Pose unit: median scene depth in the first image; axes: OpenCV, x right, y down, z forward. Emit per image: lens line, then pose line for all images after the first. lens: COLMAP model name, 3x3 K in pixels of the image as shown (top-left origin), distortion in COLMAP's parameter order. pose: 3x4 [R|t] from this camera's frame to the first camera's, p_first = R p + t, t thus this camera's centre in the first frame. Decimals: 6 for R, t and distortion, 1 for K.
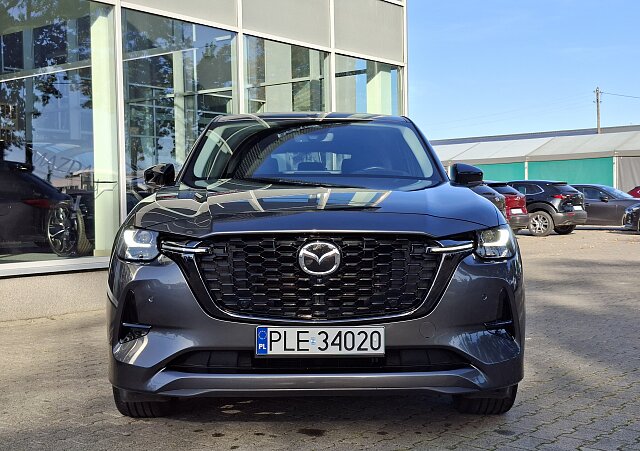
lens RADIAL K [[901.0, 0, 320.3], [0, 901.0, 225.1], [0, 0, 1]] dist [0.053114, 0.000000]
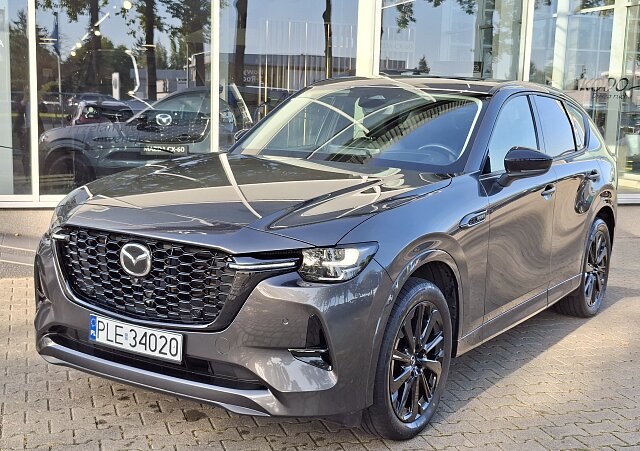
lens RADIAL K [[901.0, 0, 320.3], [0, 901.0, 225.7], [0, 0, 1]] dist [0.053114, 0.000000]
pose [[0.829062, 0.114975, -0.547208, 0.737537], [-0.052628, 0.990332, 0.128345, -0.145678], [0.556674, -0.077607, 0.827098, 0.264971]]
